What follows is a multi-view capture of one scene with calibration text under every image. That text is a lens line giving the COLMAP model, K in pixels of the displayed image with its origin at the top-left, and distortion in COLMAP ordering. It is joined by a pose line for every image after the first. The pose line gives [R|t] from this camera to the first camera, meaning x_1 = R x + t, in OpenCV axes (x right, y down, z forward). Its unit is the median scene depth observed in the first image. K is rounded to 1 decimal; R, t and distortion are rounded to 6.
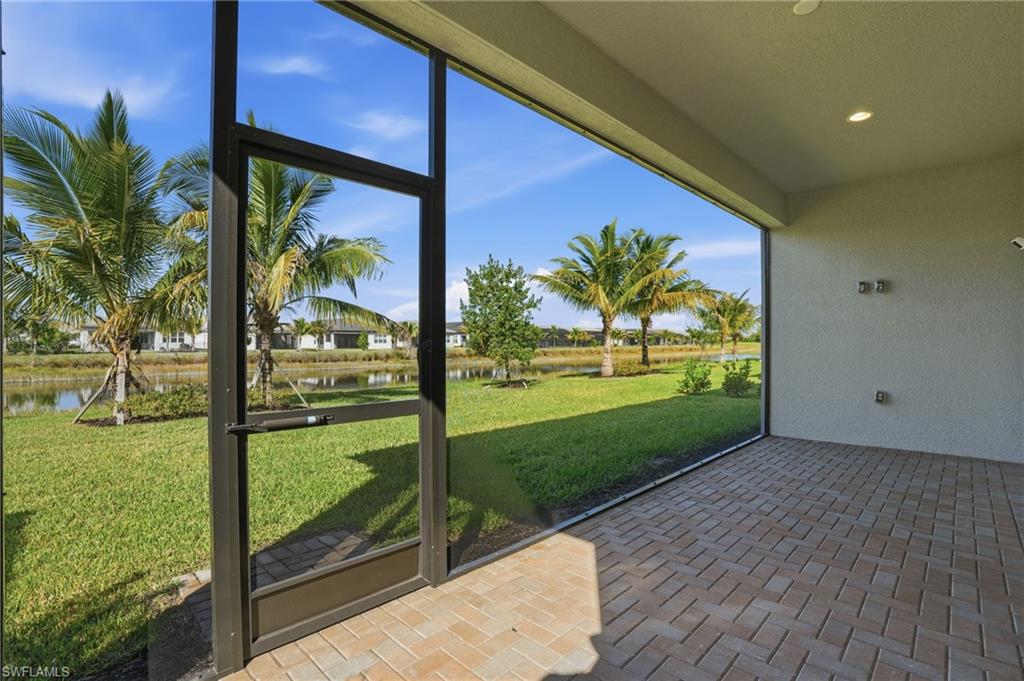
lens RADIAL K [[474.4, 0, 508.9], [0, 474.4, 336.3], [0, 0, 1]] dist [-0.043106, -0.000083]
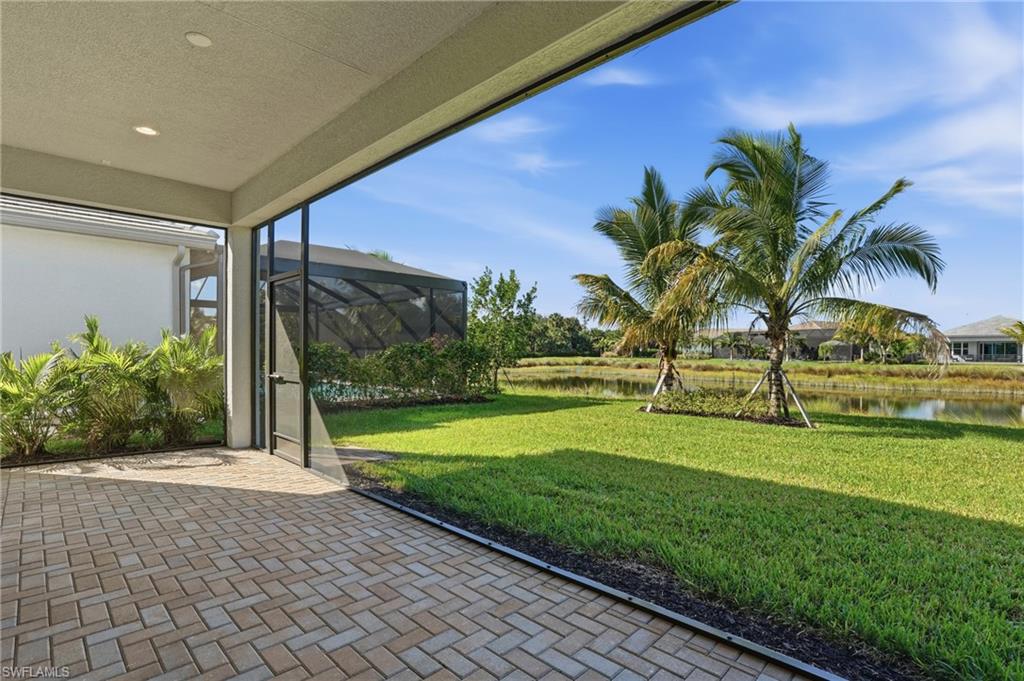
lens RADIAL K [[474.4, 0, 508.0], [0, 474.4, 350.6], [0, 0, 1]] dist [-0.043106, -0.000083]
pose [[0.023721, 0.002647, -0.999715, 1.236413], [0.004225, 0.999987, 0.002748, 0.010562], [0.999710, -0.004289, 0.023709, 1.196700]]
